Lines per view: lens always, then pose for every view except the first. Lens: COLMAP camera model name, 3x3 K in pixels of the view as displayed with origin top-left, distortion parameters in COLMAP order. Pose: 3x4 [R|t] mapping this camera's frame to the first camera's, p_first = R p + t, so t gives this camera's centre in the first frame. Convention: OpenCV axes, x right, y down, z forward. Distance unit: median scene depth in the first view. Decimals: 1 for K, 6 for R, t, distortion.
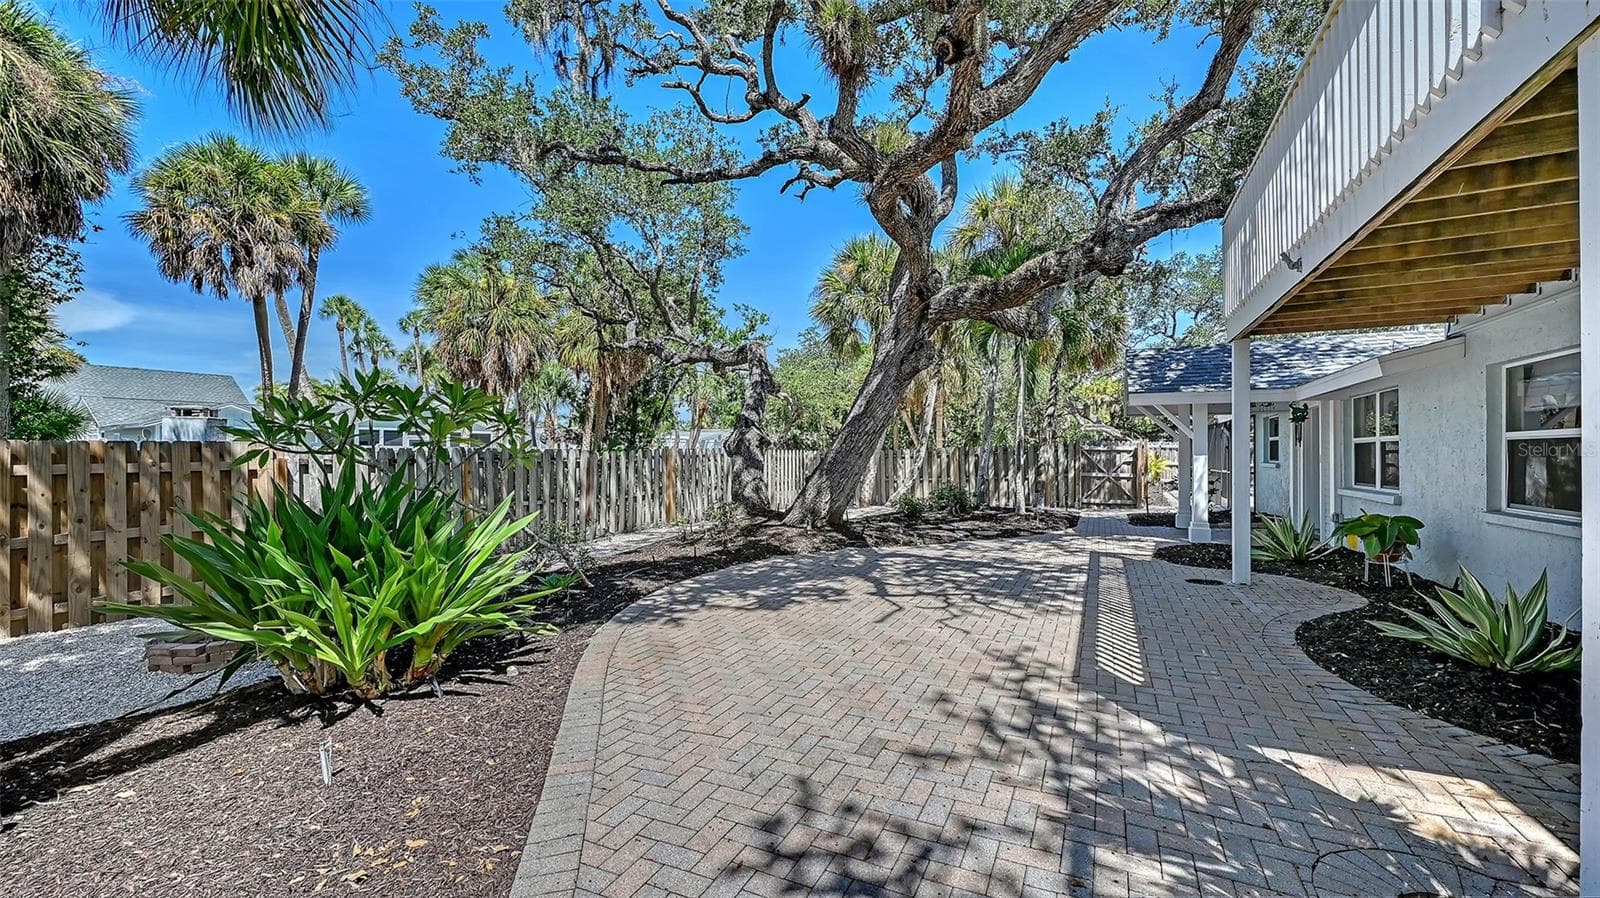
lens RADIAL K [[651.8, 0, 803.4], [0, 651.8, 450.1], [0, 0, 1]] dist [0.008638, 0.000161]
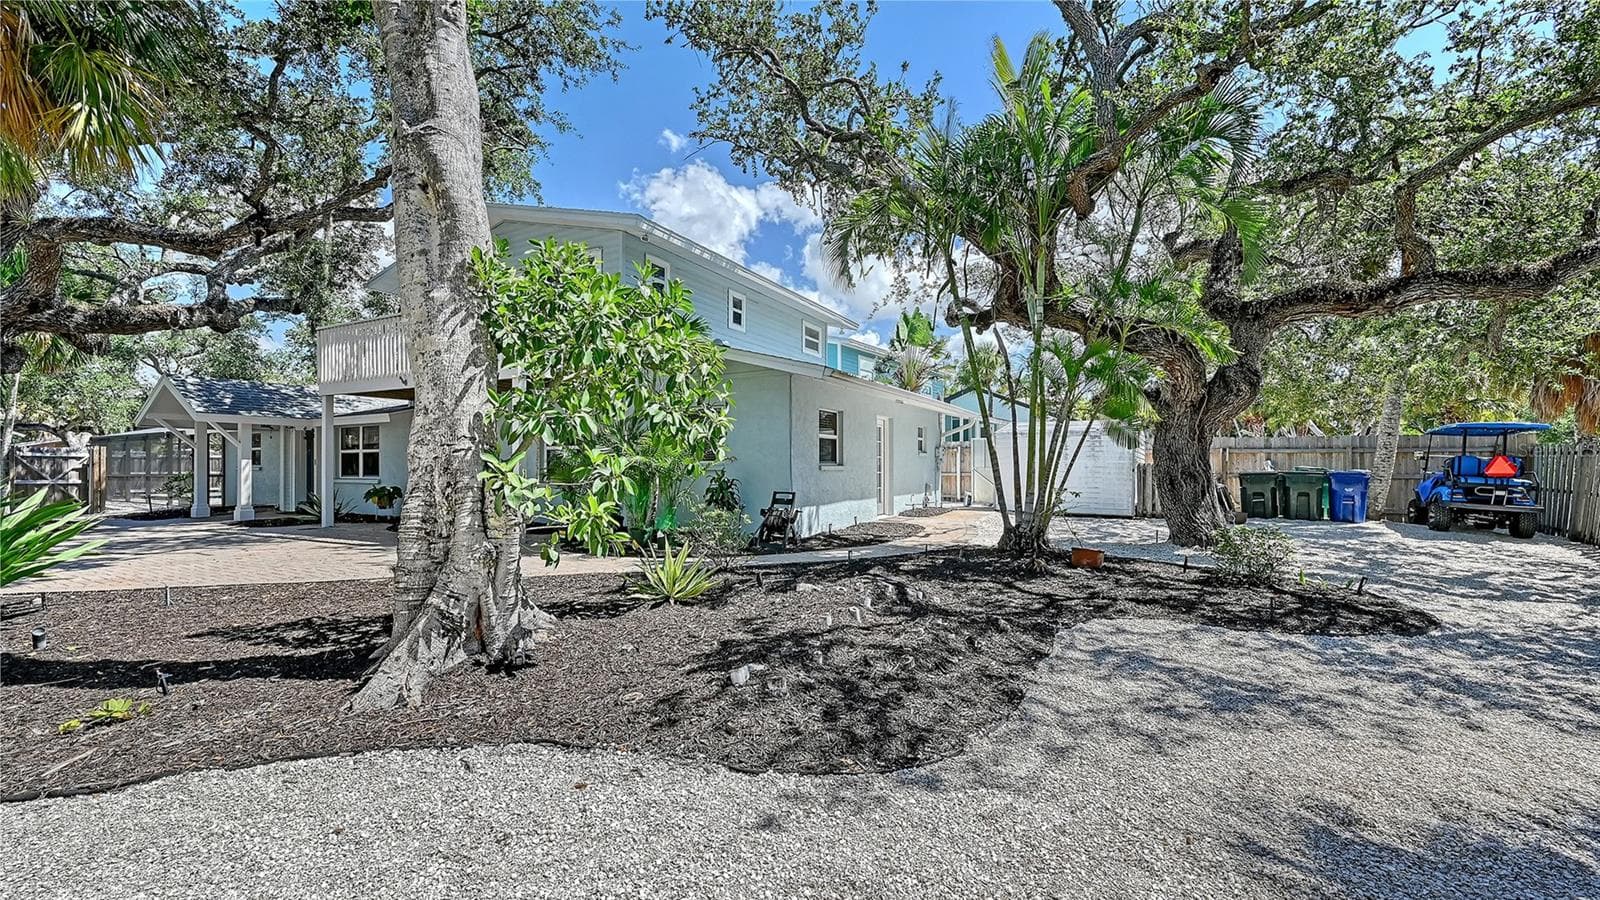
lens RADIAL K [[644.7, 0, 785.5], [0, 644.7, 452.1], [0, 0, 1]] dist [0.001859, 0.000286]
pose [[0.096795, 0.020783, 0.995087, -1.954108], [-0.004477, 0.999781, -0.020446, 0.042725], [-0.995294, -0.002476, 0.096867, -0.892085]]
